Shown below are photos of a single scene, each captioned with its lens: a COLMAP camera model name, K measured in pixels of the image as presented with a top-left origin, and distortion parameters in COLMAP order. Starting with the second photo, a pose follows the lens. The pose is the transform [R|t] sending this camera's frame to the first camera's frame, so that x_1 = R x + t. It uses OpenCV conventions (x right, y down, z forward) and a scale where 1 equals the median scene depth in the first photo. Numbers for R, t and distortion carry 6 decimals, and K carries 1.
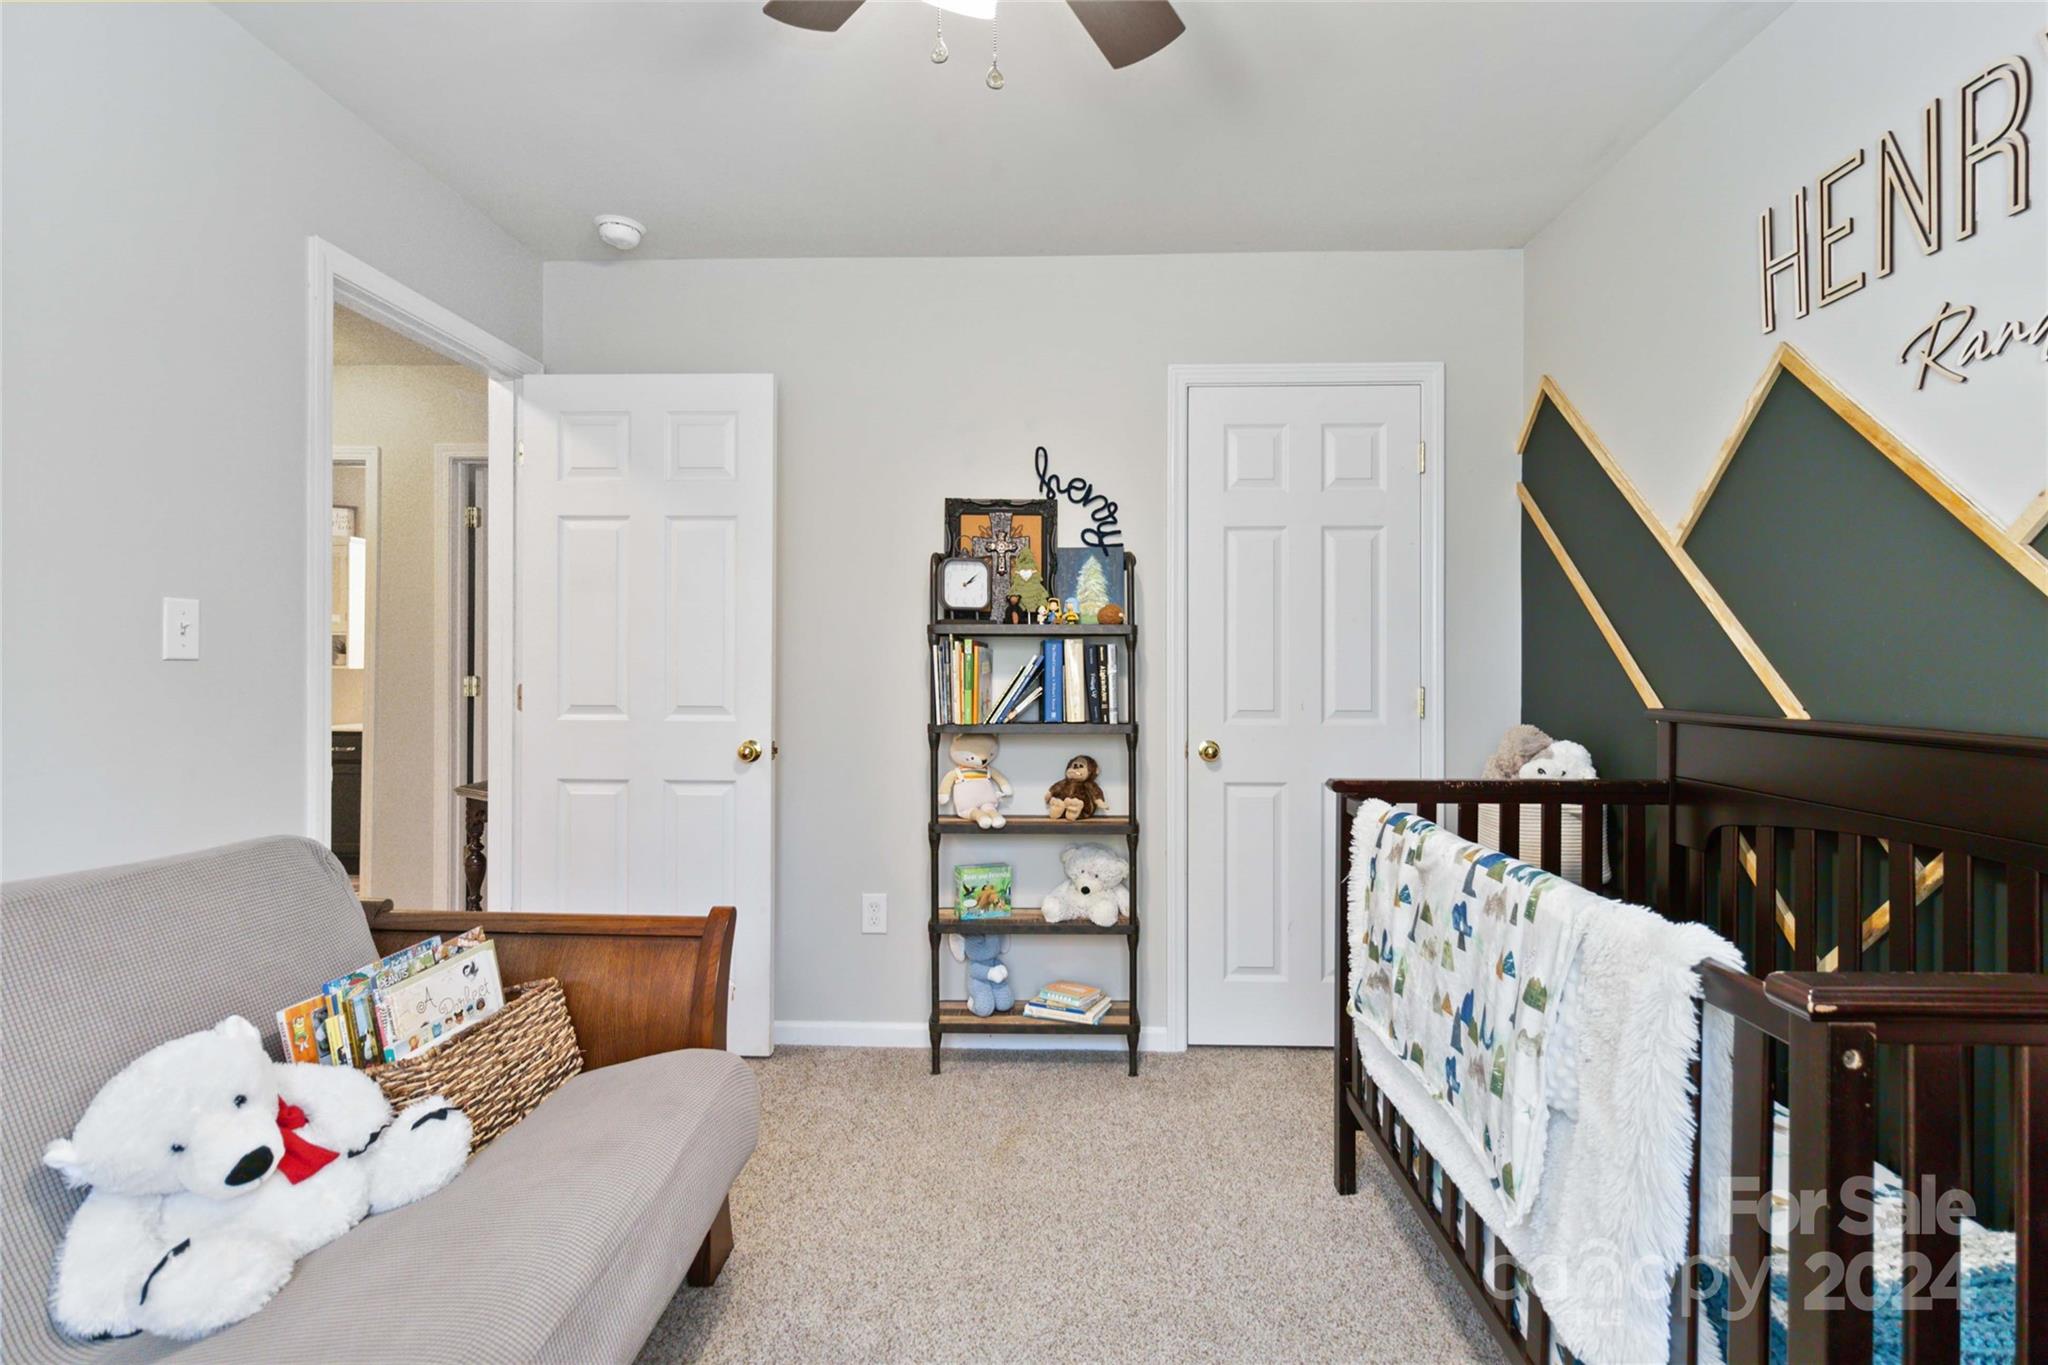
lens RADIAL K [[949.8, 0, 1028.1], [0, 949.8, 667.3], [0, 0, 1]] dist [-0.003196, 0.001422]
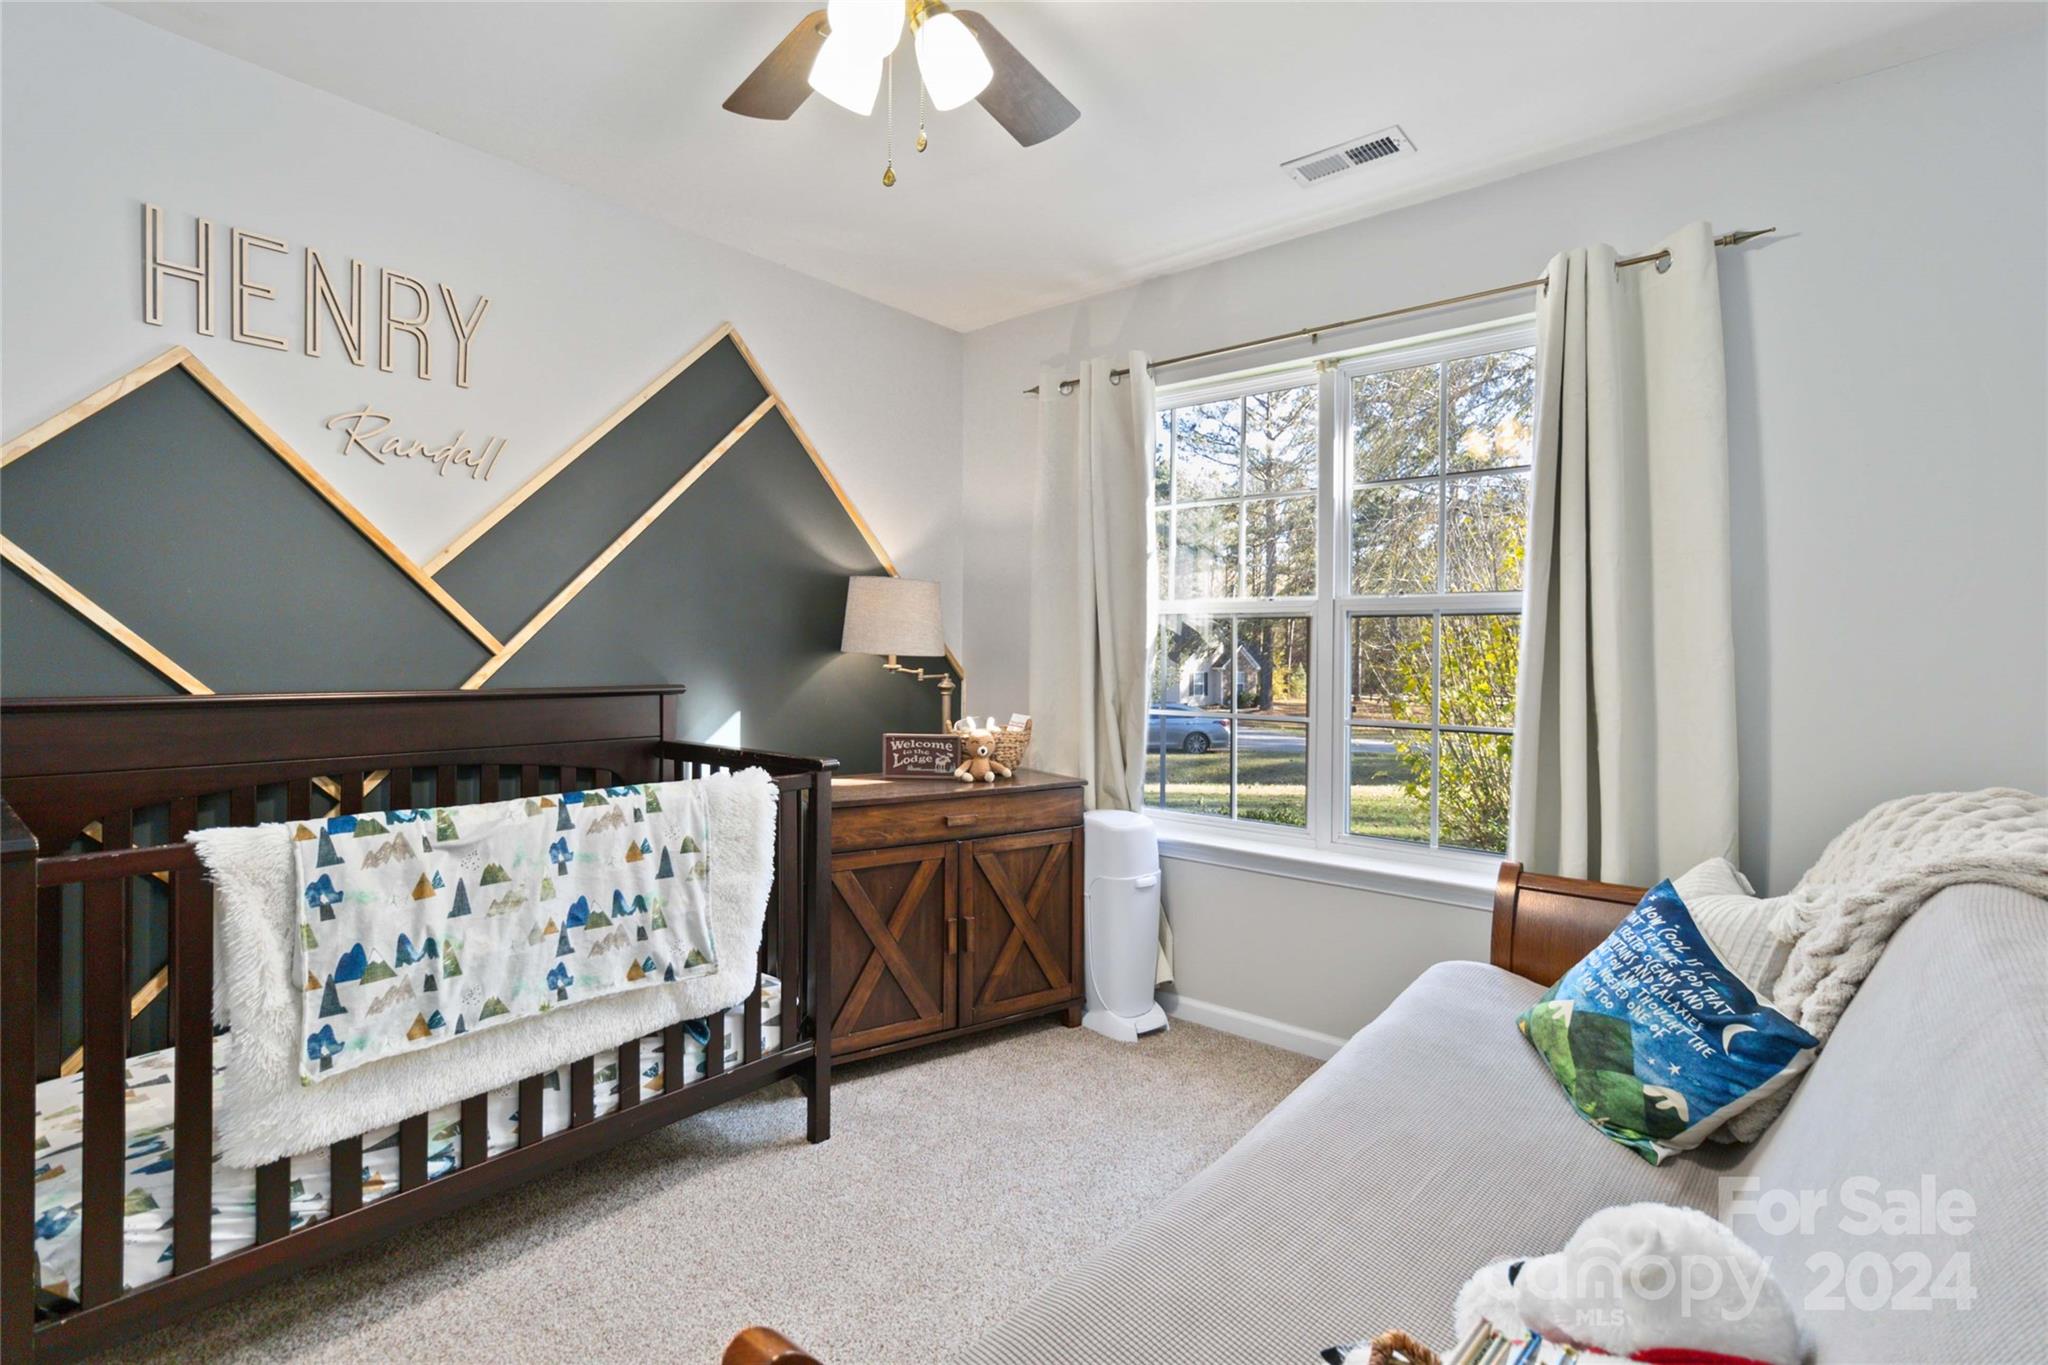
lens RADIAL K [[949.8, 0, 1025.3], [0, 949.8, 667.2], [0, 0, 1]] dist [-0.003196, 0.001422]
pose [[-0.789377, -0.016964, 0.613674, -0.780894], [-0.009521, 0.999836, 0.015393, -0.005674], [-0.613834, 0.006308, -0.789410, 1.572840]]
